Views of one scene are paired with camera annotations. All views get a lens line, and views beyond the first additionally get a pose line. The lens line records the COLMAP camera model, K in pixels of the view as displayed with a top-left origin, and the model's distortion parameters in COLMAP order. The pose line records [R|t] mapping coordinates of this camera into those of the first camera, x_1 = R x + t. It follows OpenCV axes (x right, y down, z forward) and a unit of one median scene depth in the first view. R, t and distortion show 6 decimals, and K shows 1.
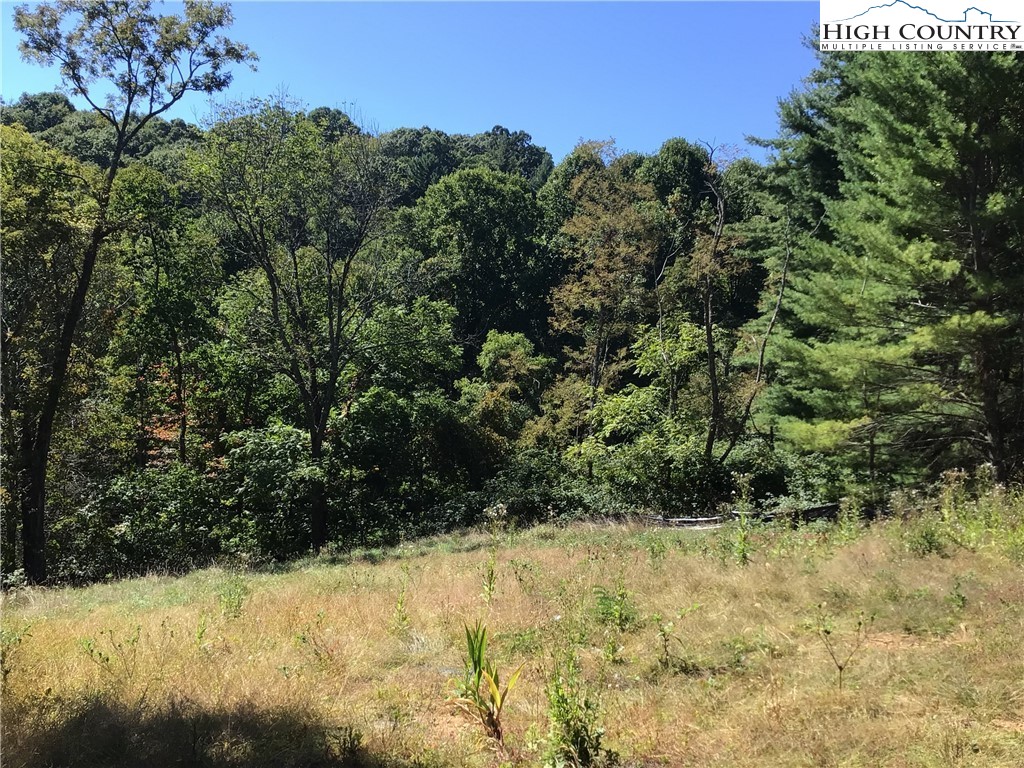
lens RADIAL K [[1430.3, 0, 512.6], [0, 1430.3, 384.6], [0, 0, 1]] dist [0.007214, 0.000000]
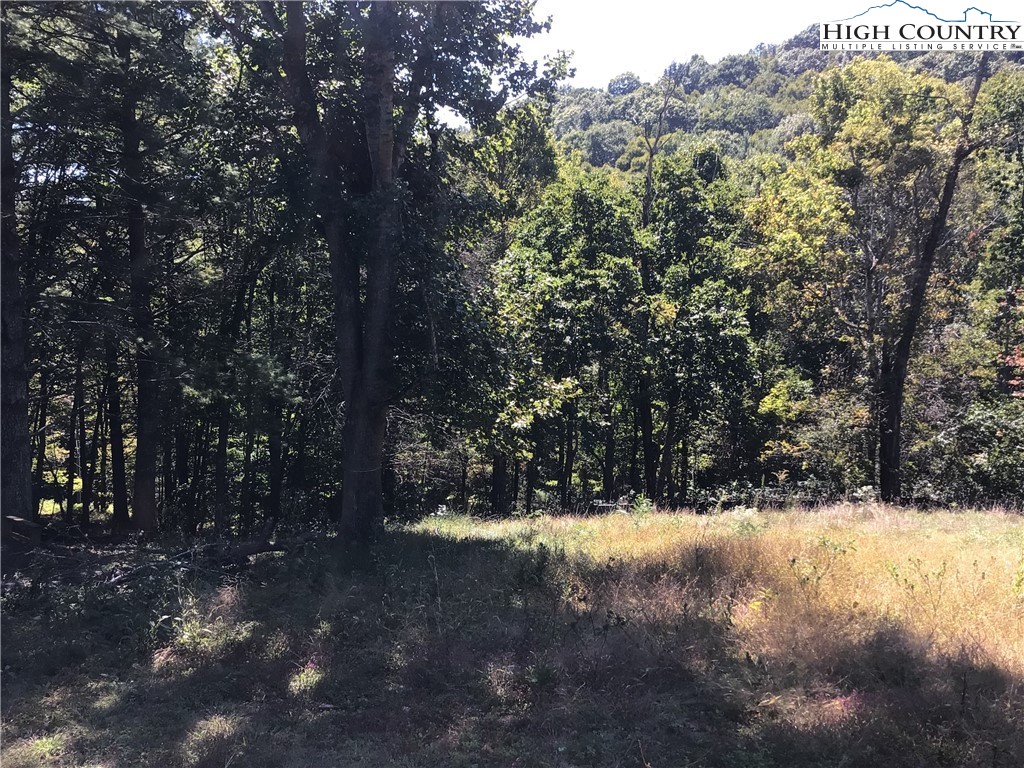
lens RADIAL K [[1430.3, 0, 512.5], [0, 1430.3, 383.3], [0, 0, 1]] dist [0.007214, 0.000000]
pose [[0.332085, 0.088697, -0.939070, 0.537720], [0.045484, 0.992905, 0.109866, -0.072566], [0.942152, -0.079197, 0.325694, 0.393140]]
